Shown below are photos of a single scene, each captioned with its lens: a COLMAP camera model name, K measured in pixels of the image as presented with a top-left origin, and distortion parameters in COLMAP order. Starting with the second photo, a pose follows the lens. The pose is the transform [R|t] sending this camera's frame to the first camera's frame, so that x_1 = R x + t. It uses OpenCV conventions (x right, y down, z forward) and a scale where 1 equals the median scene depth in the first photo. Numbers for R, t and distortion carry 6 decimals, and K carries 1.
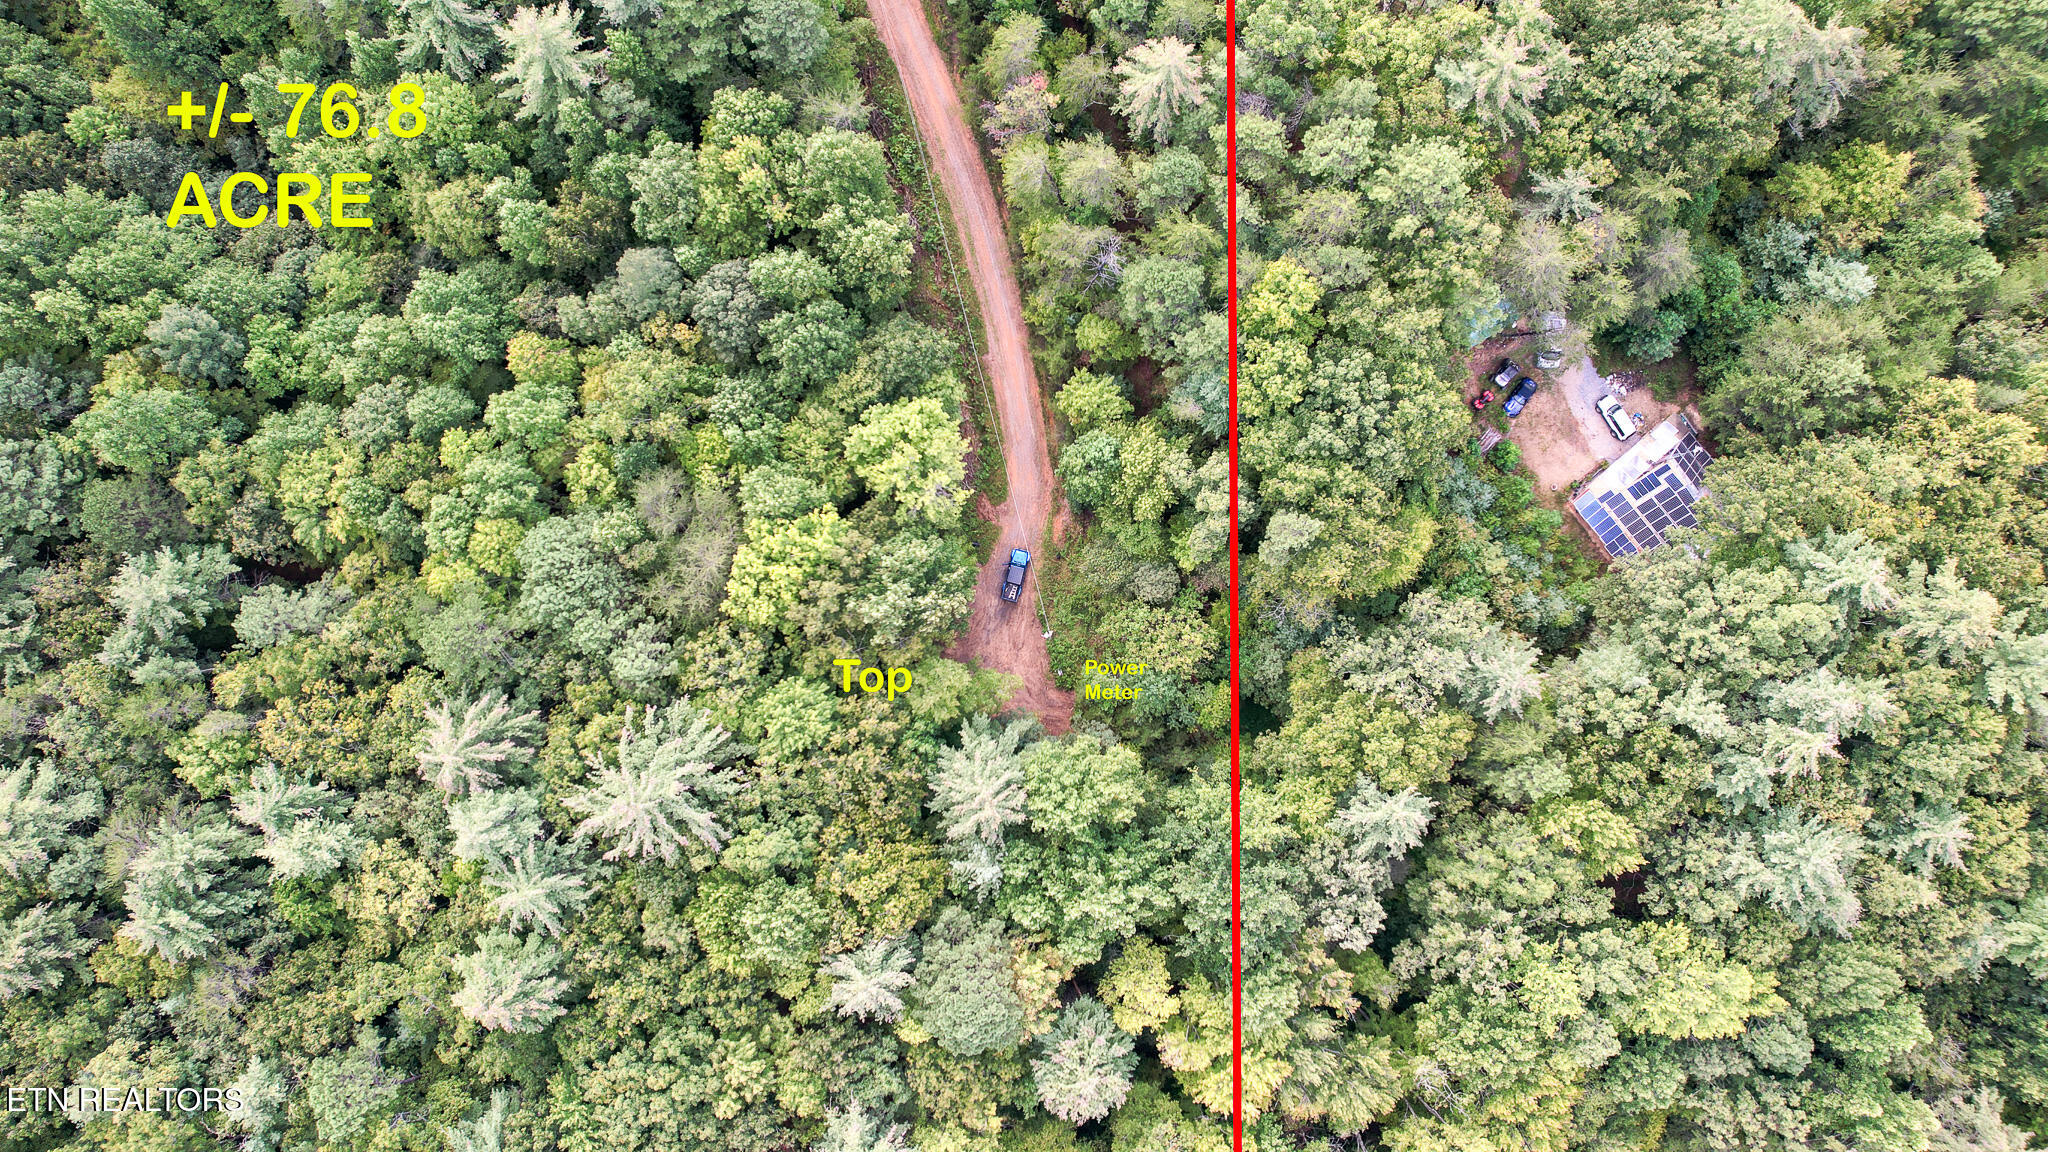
lens RADIAL K [[1338.2, 0, 1014.9], [0, 1338.2, 585.3], [0, 0, 1]] dist [-0.000553, 0.000206]
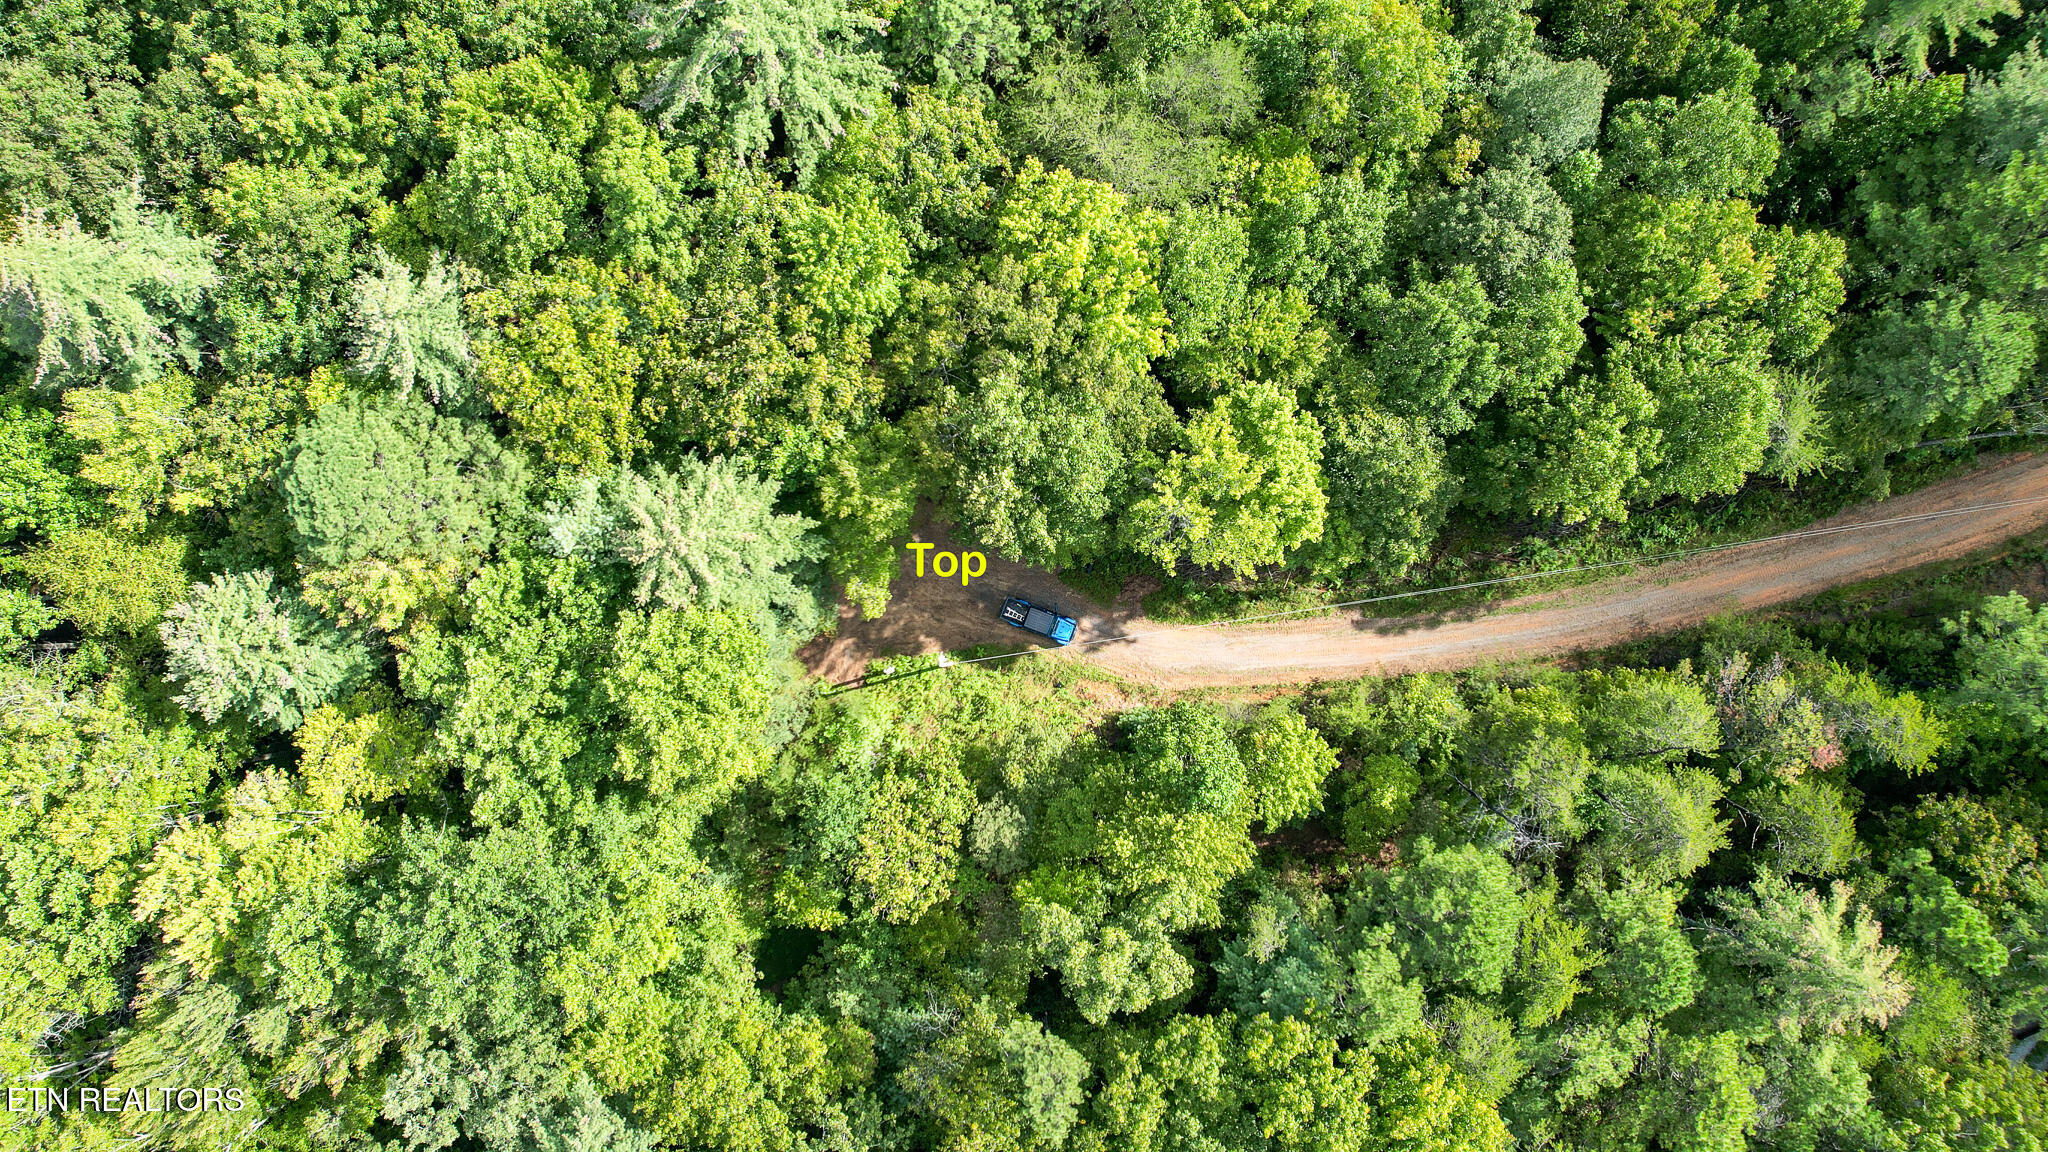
lens RADIAL K [[1338.2, 0, 1034.4], [0, 1338.2, 585.0], [0, 0, 1]] dist [-0.000553, 0.000206]
pose [[-0.108756, 0.994056, -0.004908, -0.016625], [-0.994026, -0.108704, 0.009792, -0.012363], [0.009200, 0.005943, 0.999940, 0.370480]]
